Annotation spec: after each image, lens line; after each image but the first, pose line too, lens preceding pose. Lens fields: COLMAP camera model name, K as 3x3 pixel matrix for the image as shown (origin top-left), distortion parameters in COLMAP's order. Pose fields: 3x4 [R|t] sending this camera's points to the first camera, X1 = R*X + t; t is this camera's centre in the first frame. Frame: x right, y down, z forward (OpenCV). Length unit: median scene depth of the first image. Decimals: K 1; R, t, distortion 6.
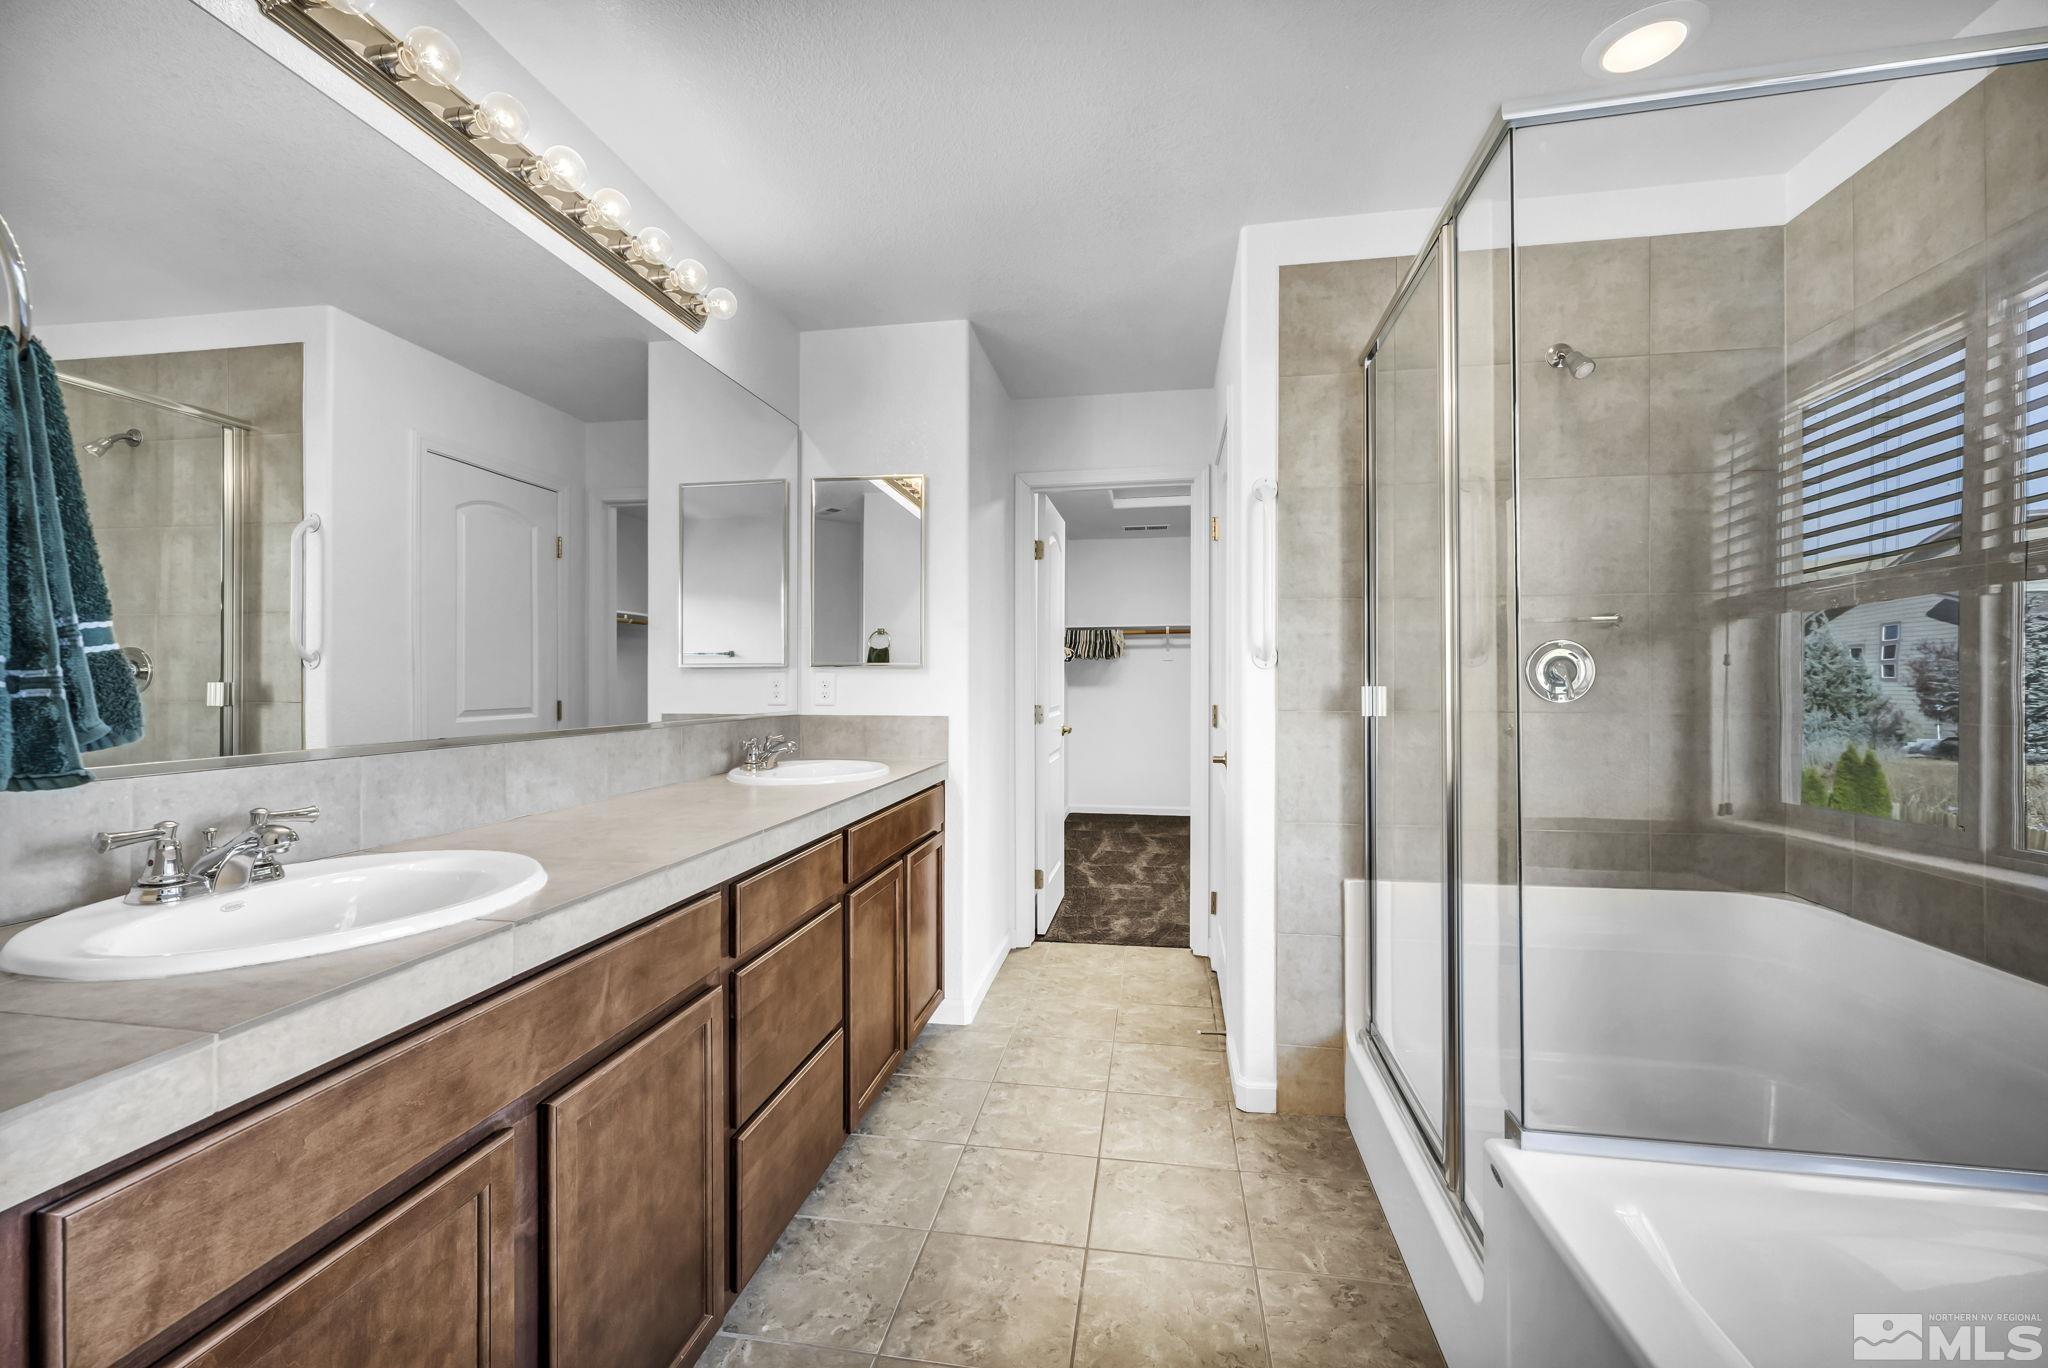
lens RADIAL K [[828.3, 0, 1022.1], [0, 828.3, 687.0], [0, 0, 1]] dist [0.001109, 0.000400]
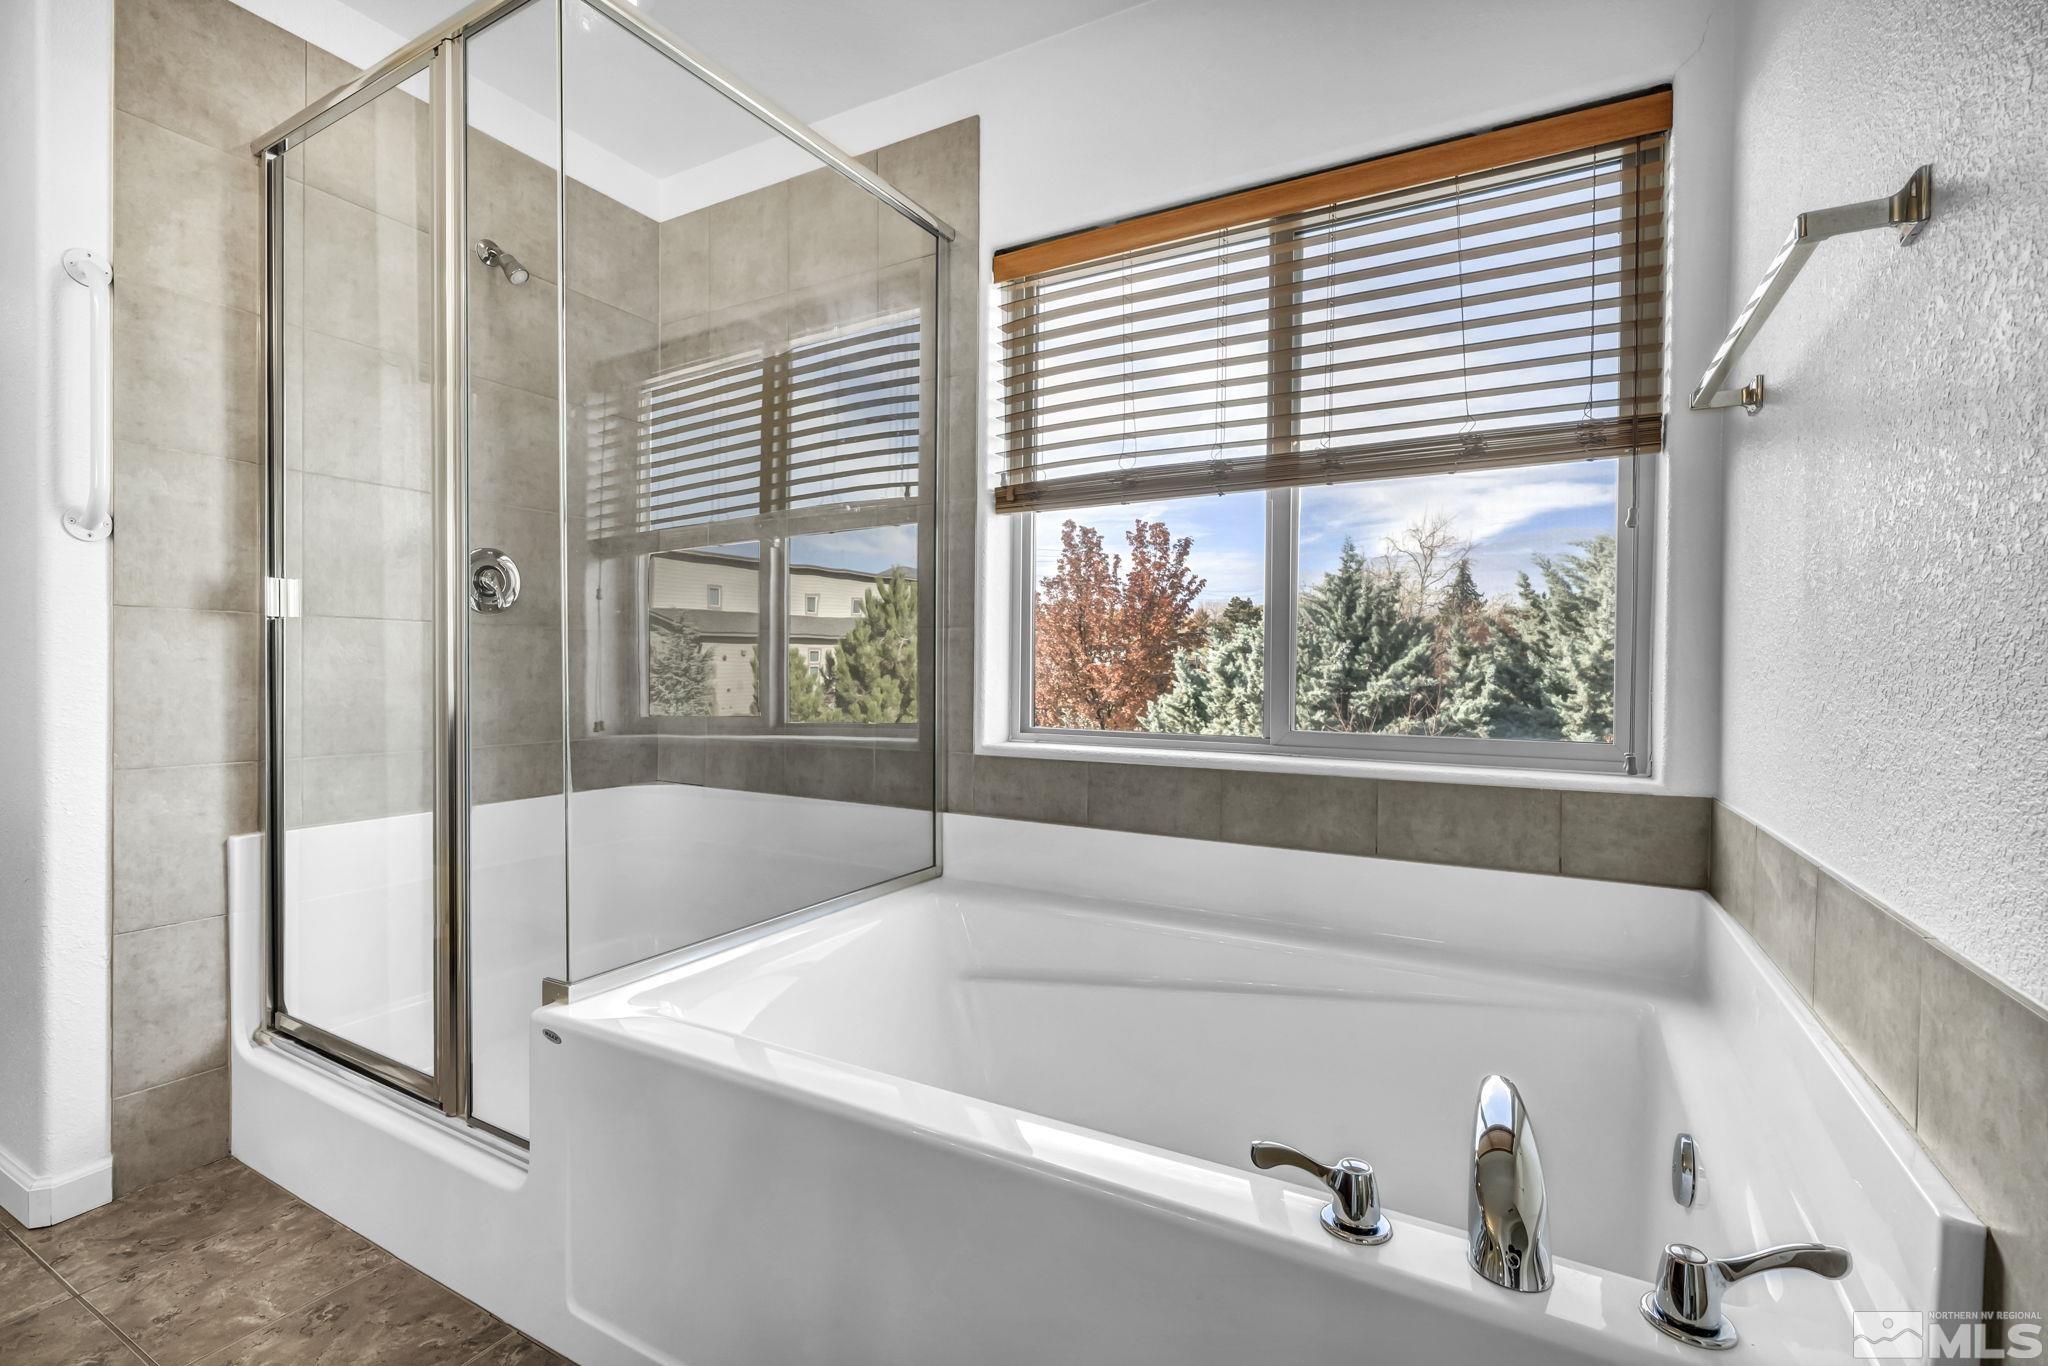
lens RADIAL K [[903.6, 0, 1010.1], [0, 903.6, 670.3], [0, 0, 1]] dist [0.000517, -0.000239]
pose [[0.359203, -0.008622, 0.933220, -0.118152], [-0.004692, 0.999928, 0.011044, 0.070564], [-0.933248, -0.008346, 0.359137, 0.054556]]
